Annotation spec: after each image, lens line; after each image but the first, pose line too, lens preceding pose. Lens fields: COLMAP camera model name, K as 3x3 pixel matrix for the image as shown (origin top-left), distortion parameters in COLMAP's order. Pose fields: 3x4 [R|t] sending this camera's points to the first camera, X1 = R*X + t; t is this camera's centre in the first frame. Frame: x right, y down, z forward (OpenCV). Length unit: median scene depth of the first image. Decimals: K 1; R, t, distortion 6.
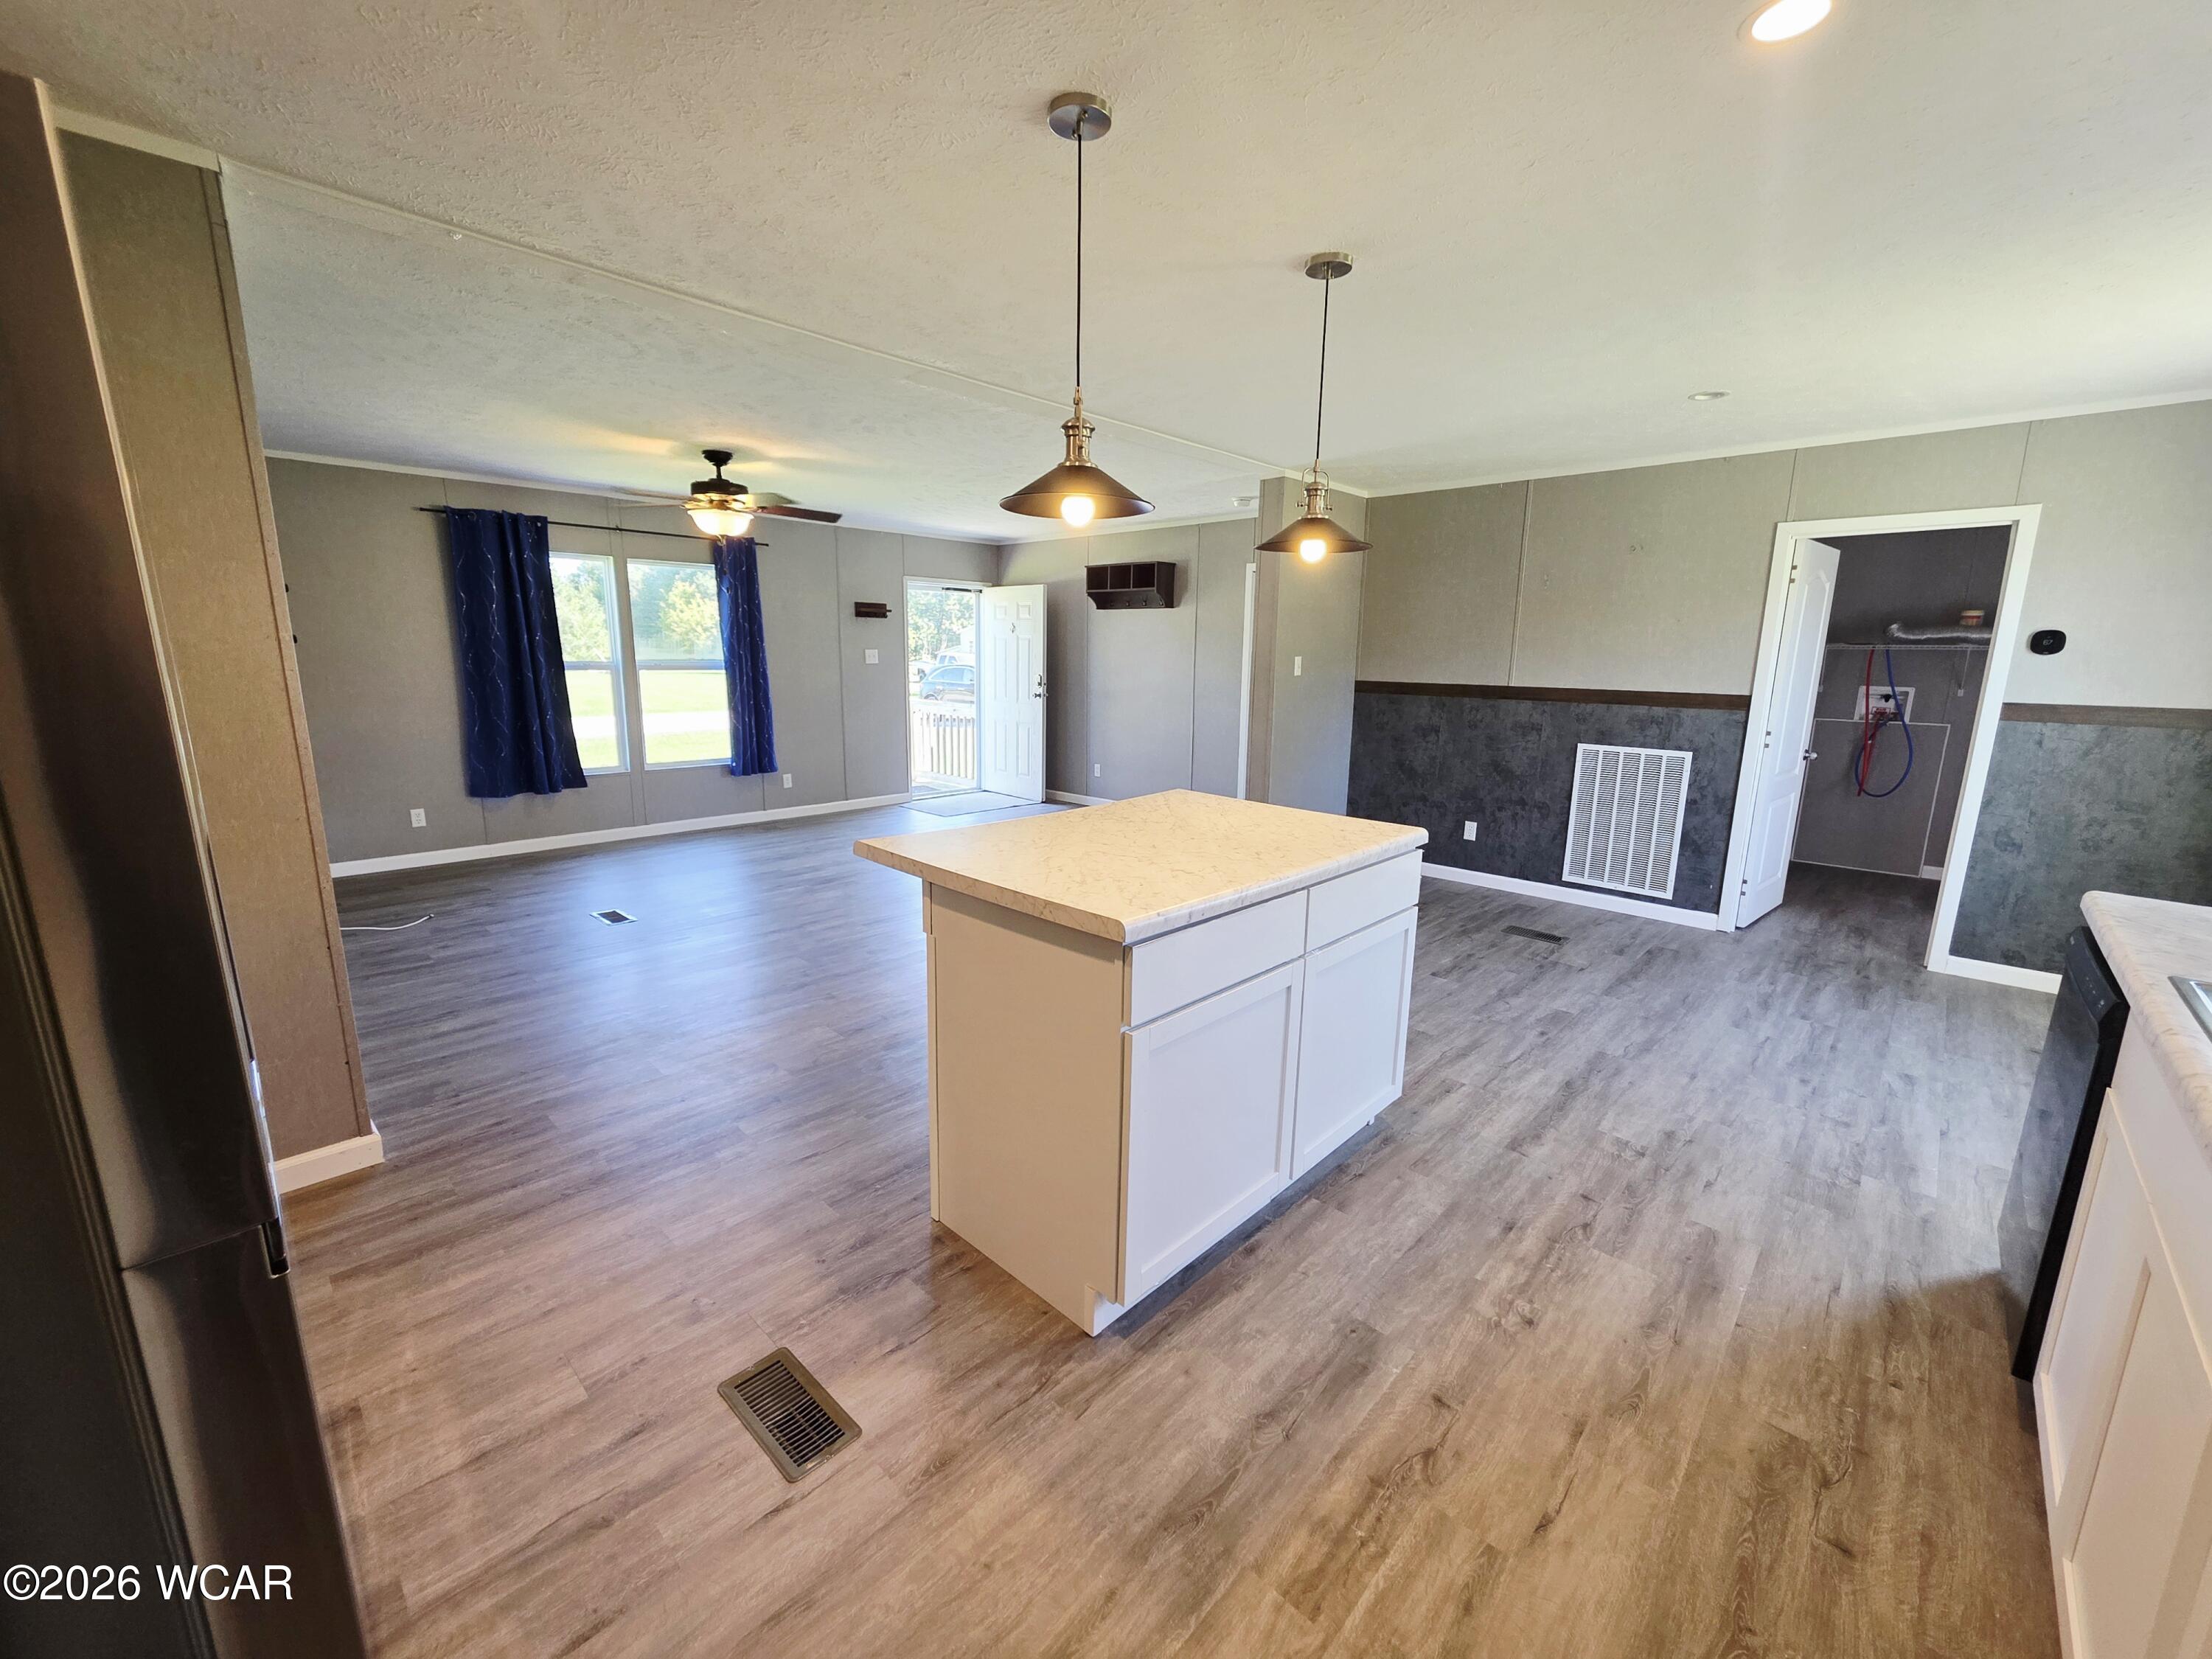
lens RADIAL K [[885.1, 0, 1099.8], [0, 885.1, 814.8], [0, 0, 1]] dist [0.002323, -0.000372]
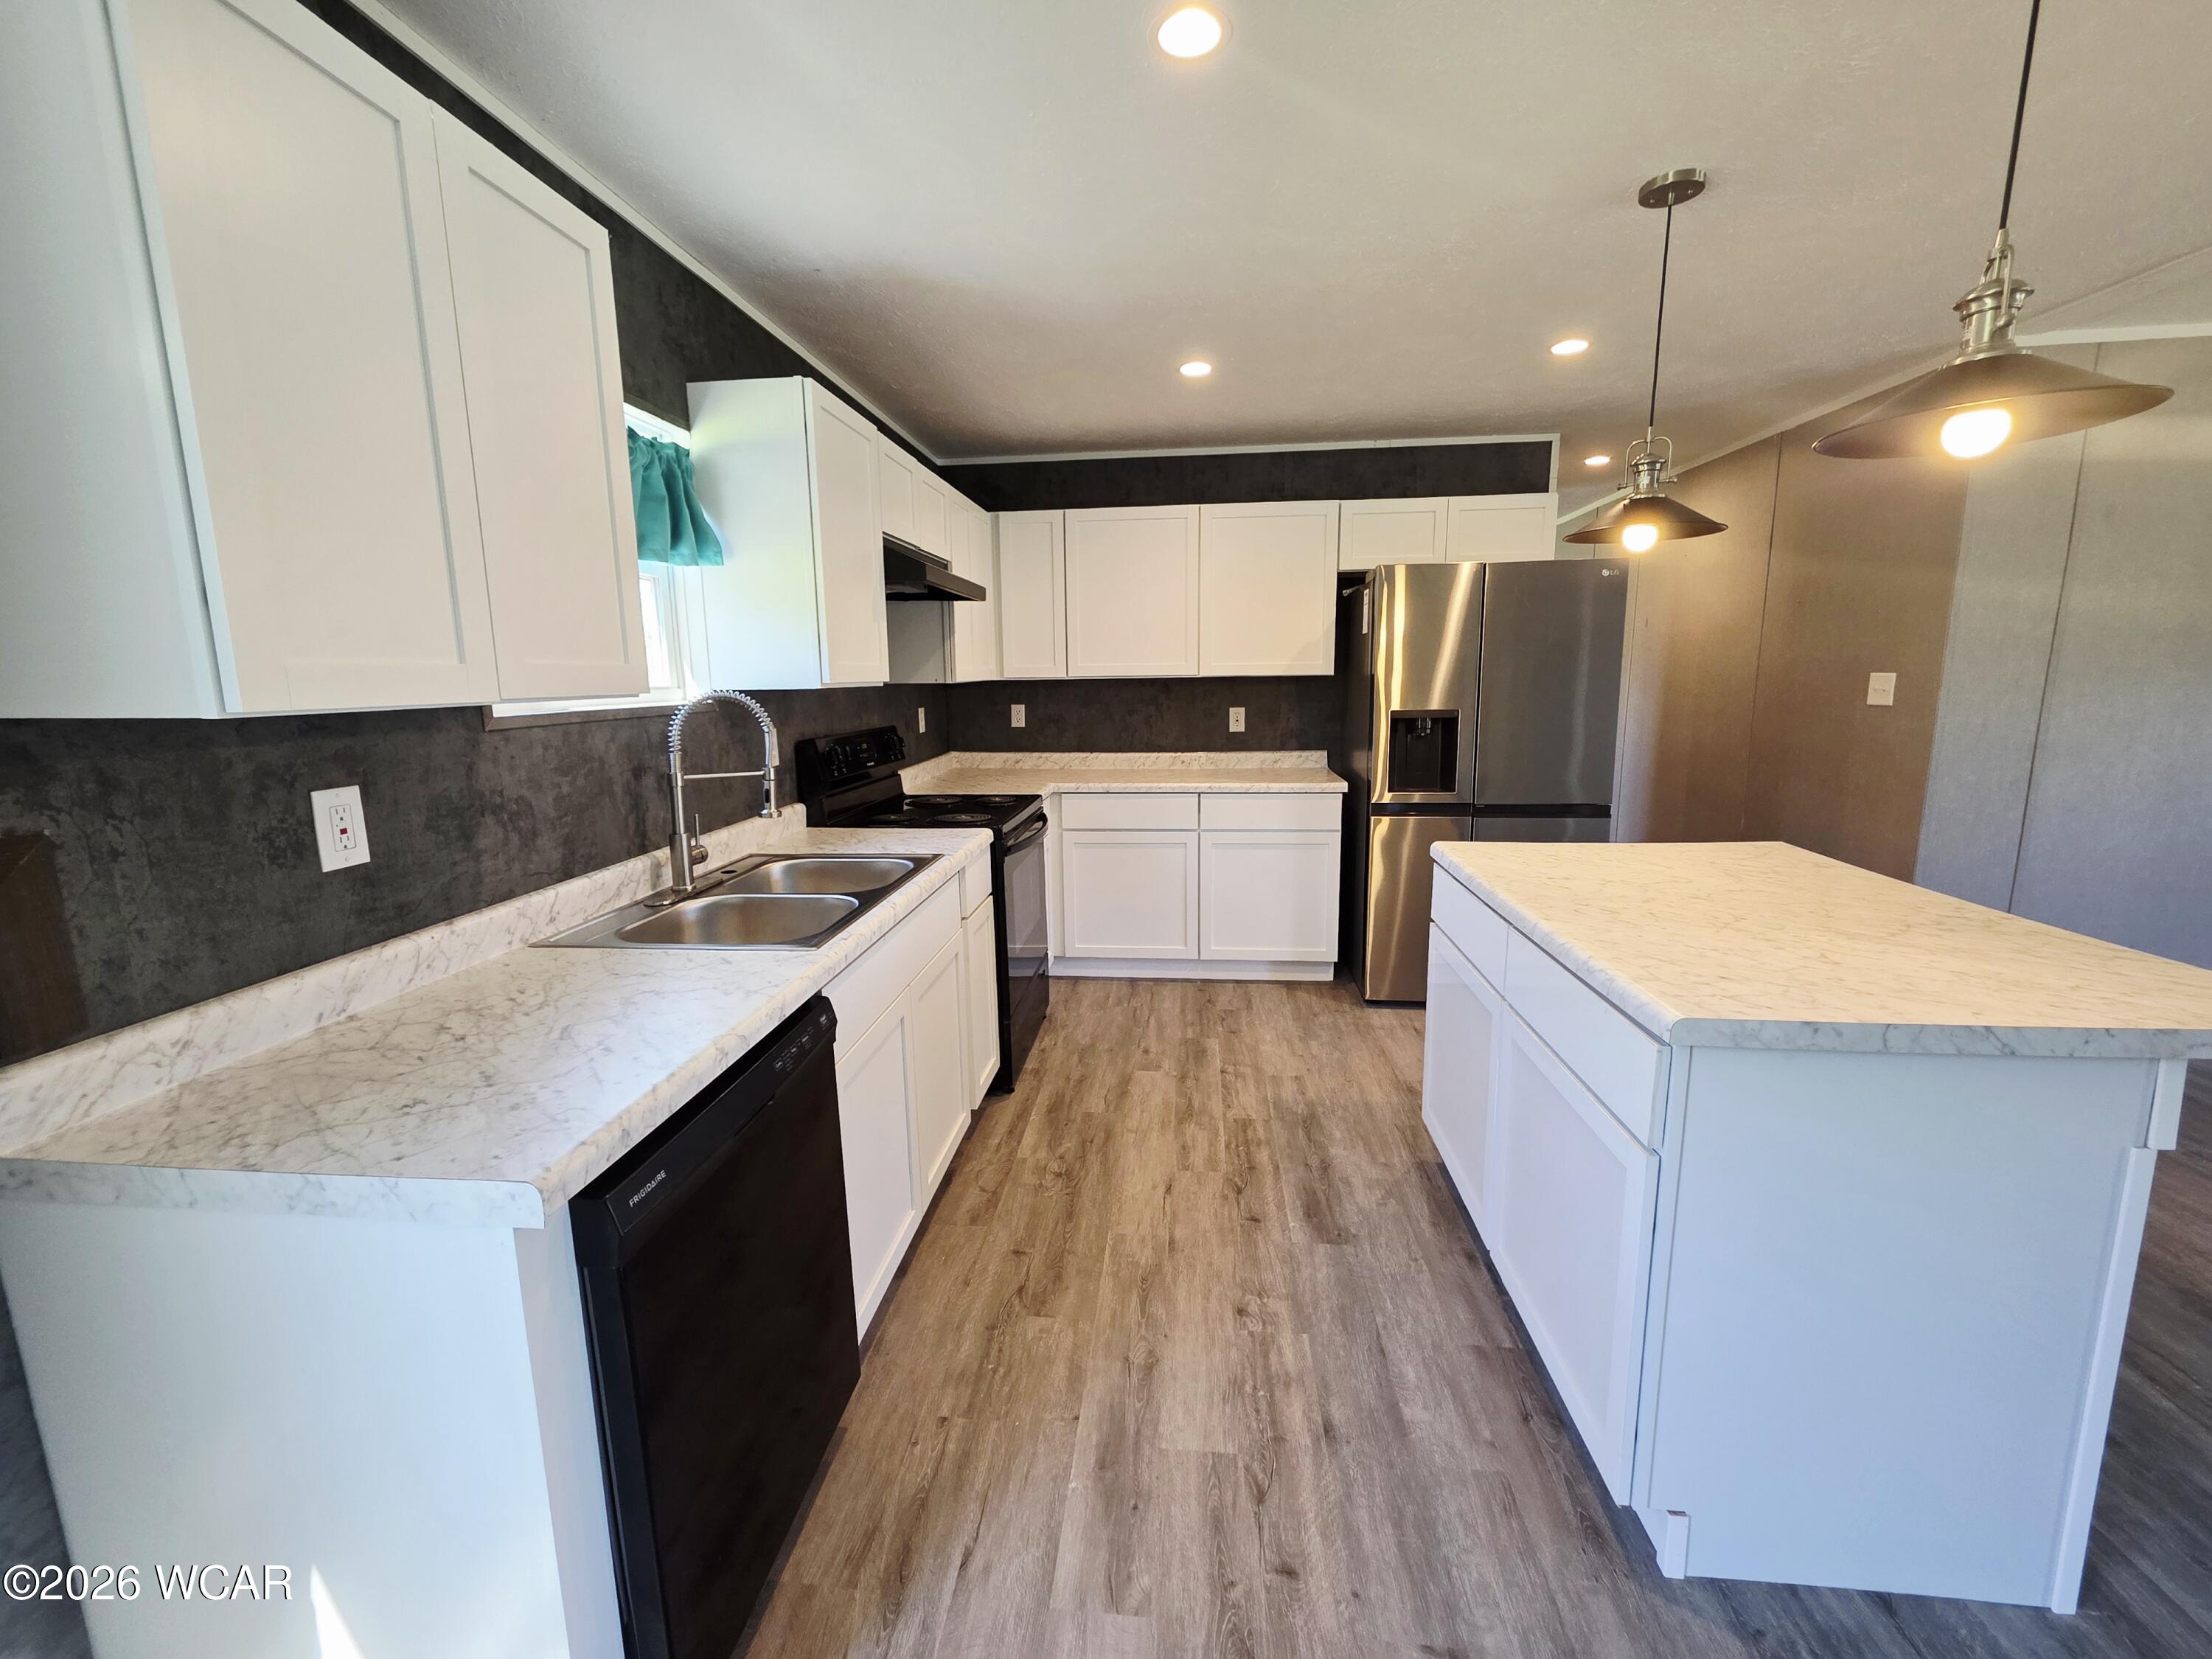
lens RADIAL K [[885.1, 0, 1106.8], [0, 885.1, 825.9], [0, 0, 1]] dist [0.002323, -0.000372]
pose [[-0.786863, 0.101350, -0.608748, 1.191808], [-0.109922, 0.947631, 0.299855, -0.256934], [0.607259, 0.302860, -0.734515, 1.509972]]
